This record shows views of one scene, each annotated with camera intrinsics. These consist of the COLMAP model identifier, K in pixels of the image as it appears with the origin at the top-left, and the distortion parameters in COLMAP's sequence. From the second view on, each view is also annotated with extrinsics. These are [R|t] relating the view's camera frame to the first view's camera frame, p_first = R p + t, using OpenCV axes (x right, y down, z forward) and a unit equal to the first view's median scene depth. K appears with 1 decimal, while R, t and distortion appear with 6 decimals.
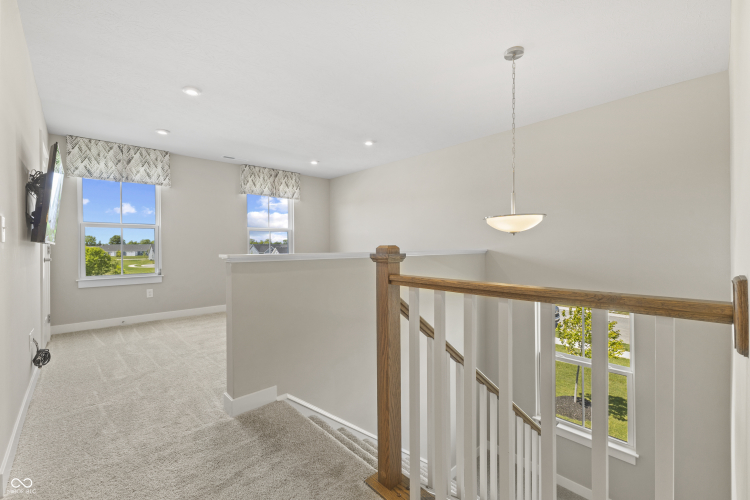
lens RADIAL K [[323.8, 0, 376.0], [0, 323.8, 245.1], [0, 0, 1]] dist [0.008617, -0.001106]
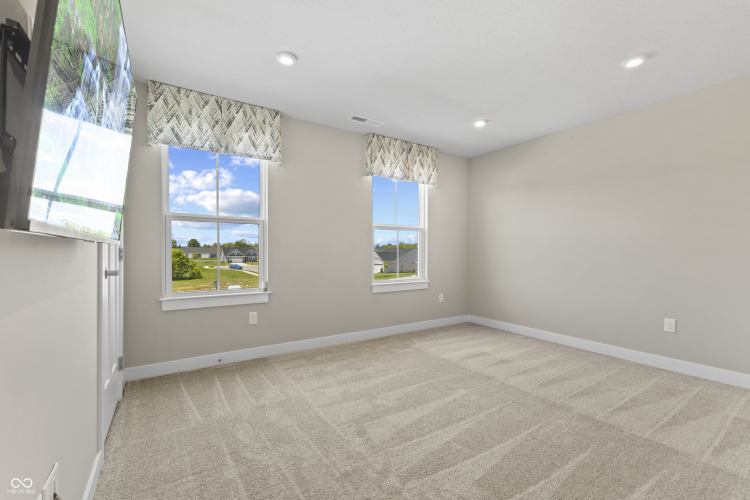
lens RADIAL K [[323.8, 0, 374.9], [0, 323.8, 250.7], [0, 0, 1]] dist [0.008617, -0.001106]
pose [[0.986709, 0.009203, -0.162236, -0.328760], [-0.008697, 0.999955, 0.003826, 0.001249], [0.162264, -0.002364, 0.986745, 0.361471]]
